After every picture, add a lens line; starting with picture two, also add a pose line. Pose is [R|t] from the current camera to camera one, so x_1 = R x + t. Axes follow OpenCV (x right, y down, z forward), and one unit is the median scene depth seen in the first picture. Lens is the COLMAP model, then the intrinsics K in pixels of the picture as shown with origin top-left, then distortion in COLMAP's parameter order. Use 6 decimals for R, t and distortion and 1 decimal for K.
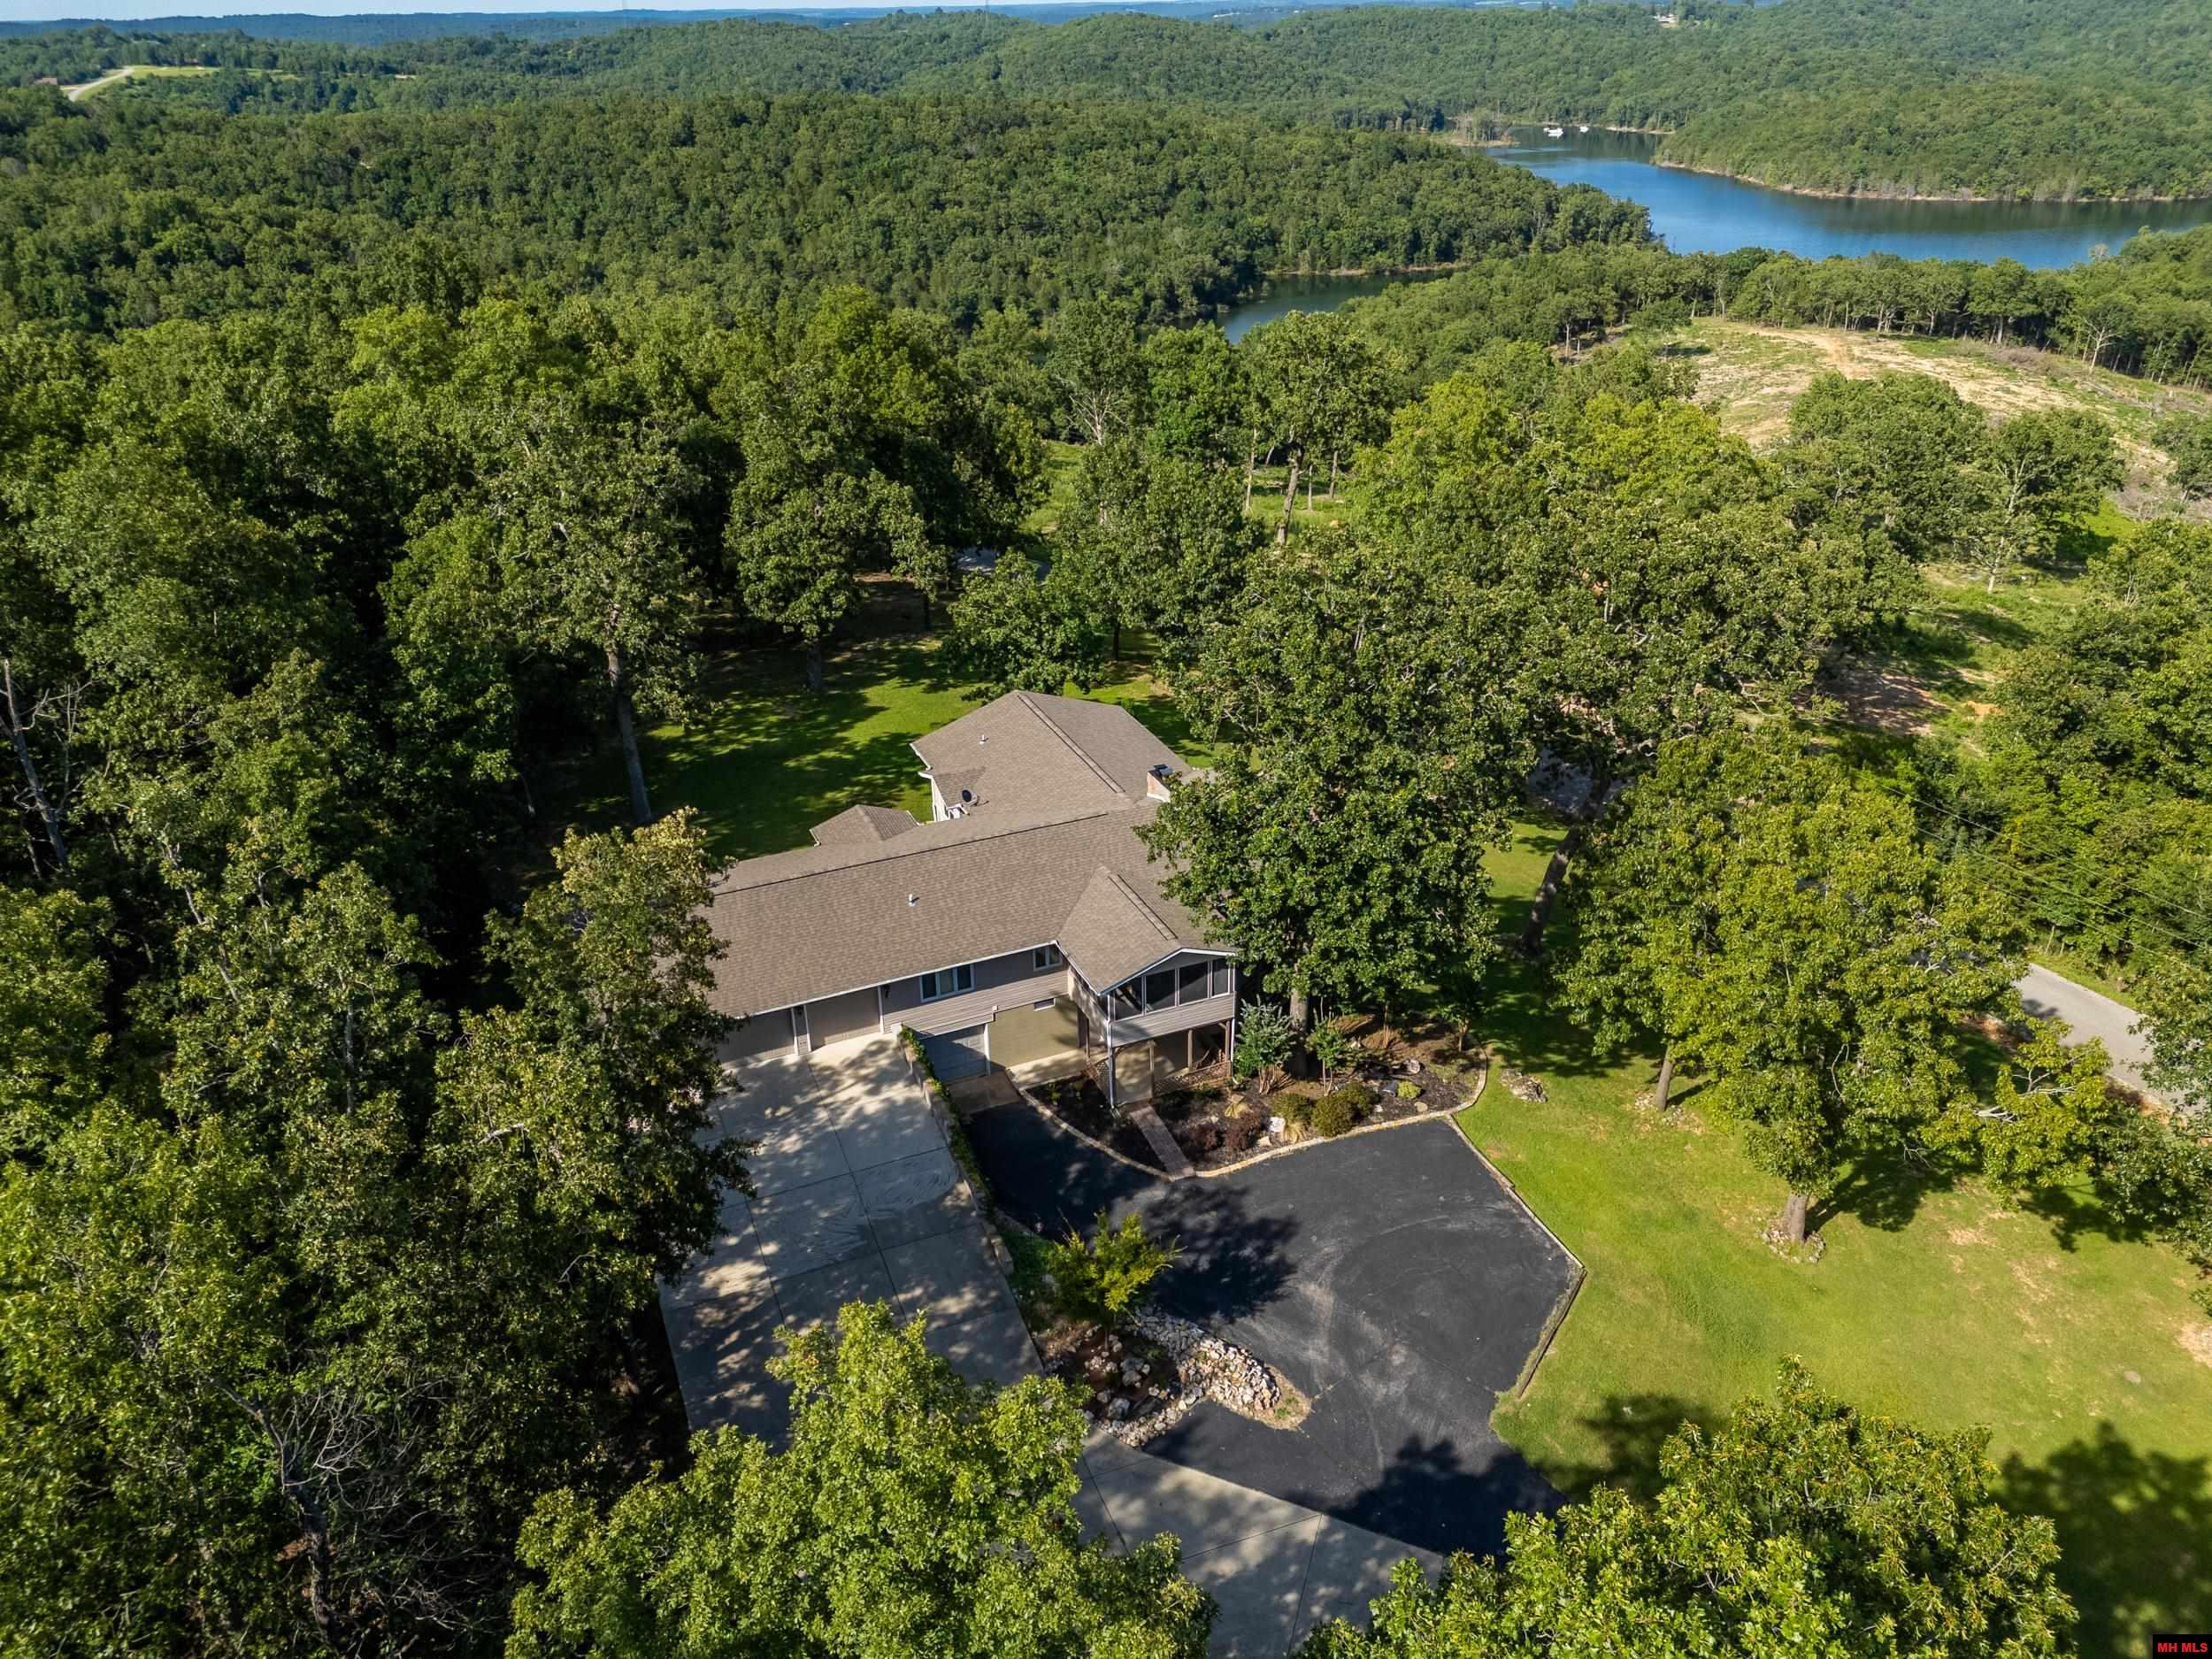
lens RADIAL K [[1658.1, 0, 1106.0], [0, 1658.1, 829.5], [0, 0, 1]] dist [0.036014, -0.002996]
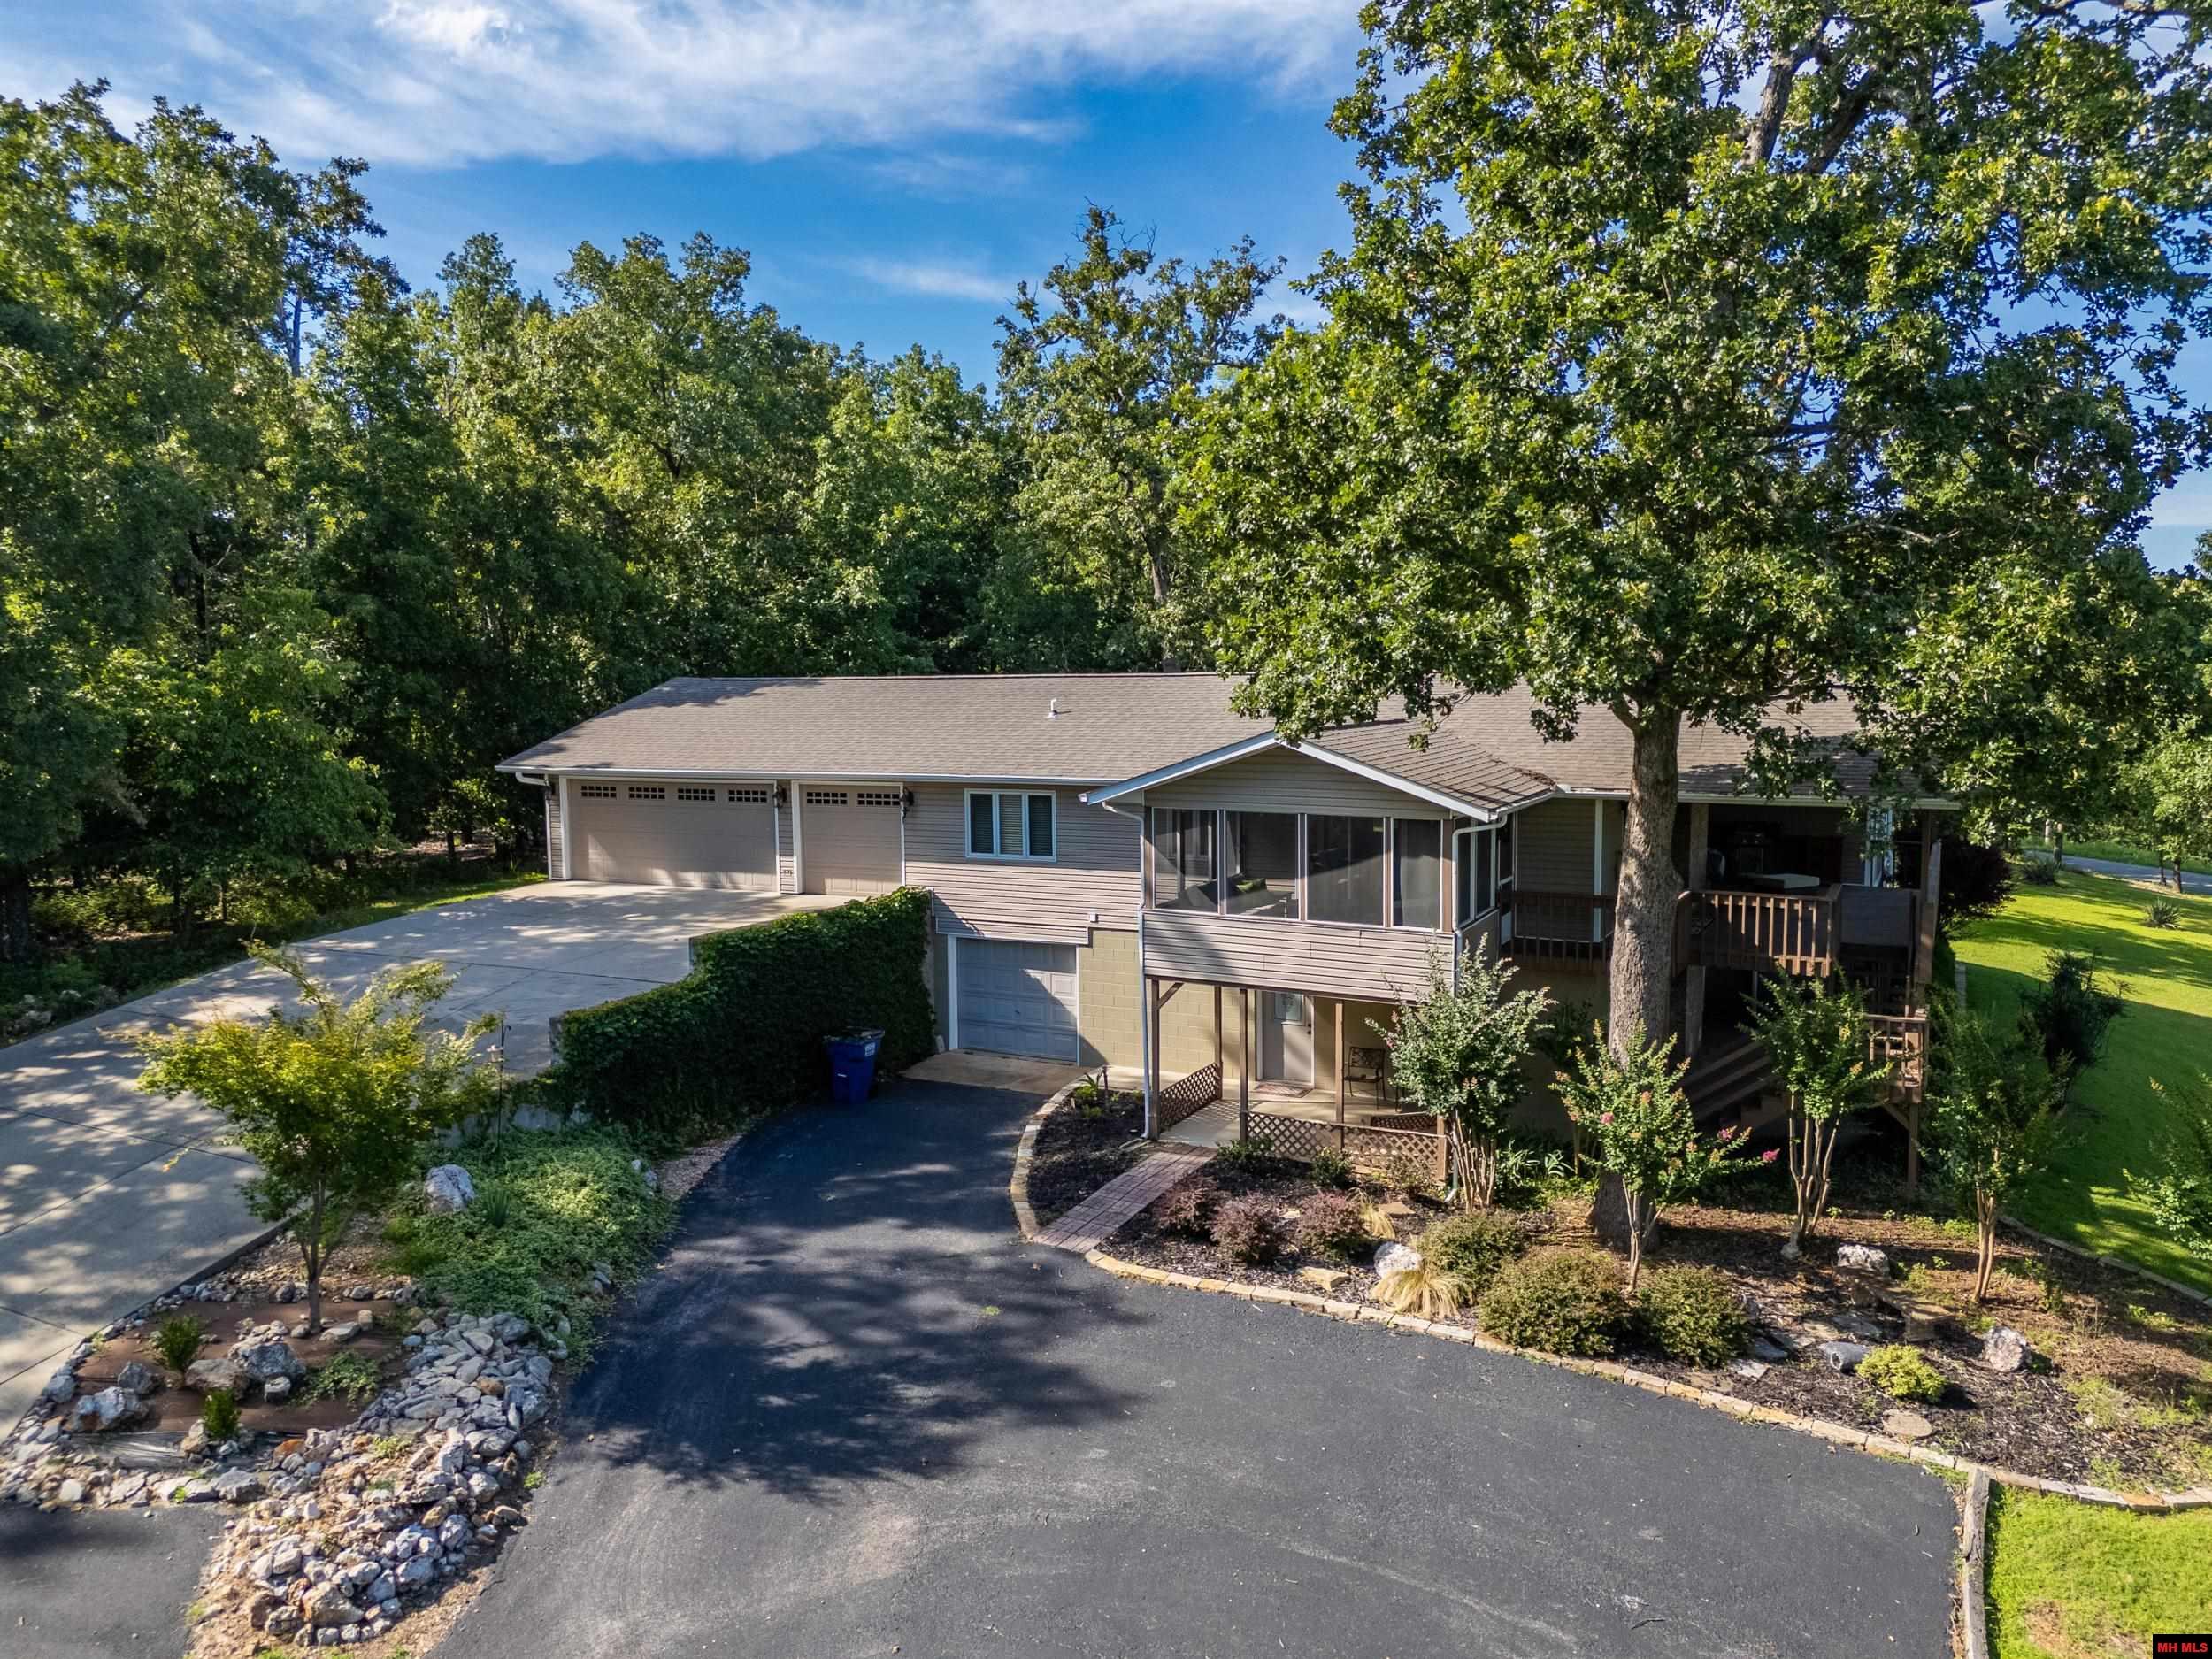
lens RADIAL K [[1658.1, 0, 1106.0], [0, 1658.1, 829.5], [0, 0, 1]] dist [0.036014, -0.002996]
pose [[0.626443, 0.081063, -0.775241, 0.336898], [-0.341170, 0.922763, -0.179198, 0.178374], [0.700837, 0.376746, 0.605714, 0.707835]]
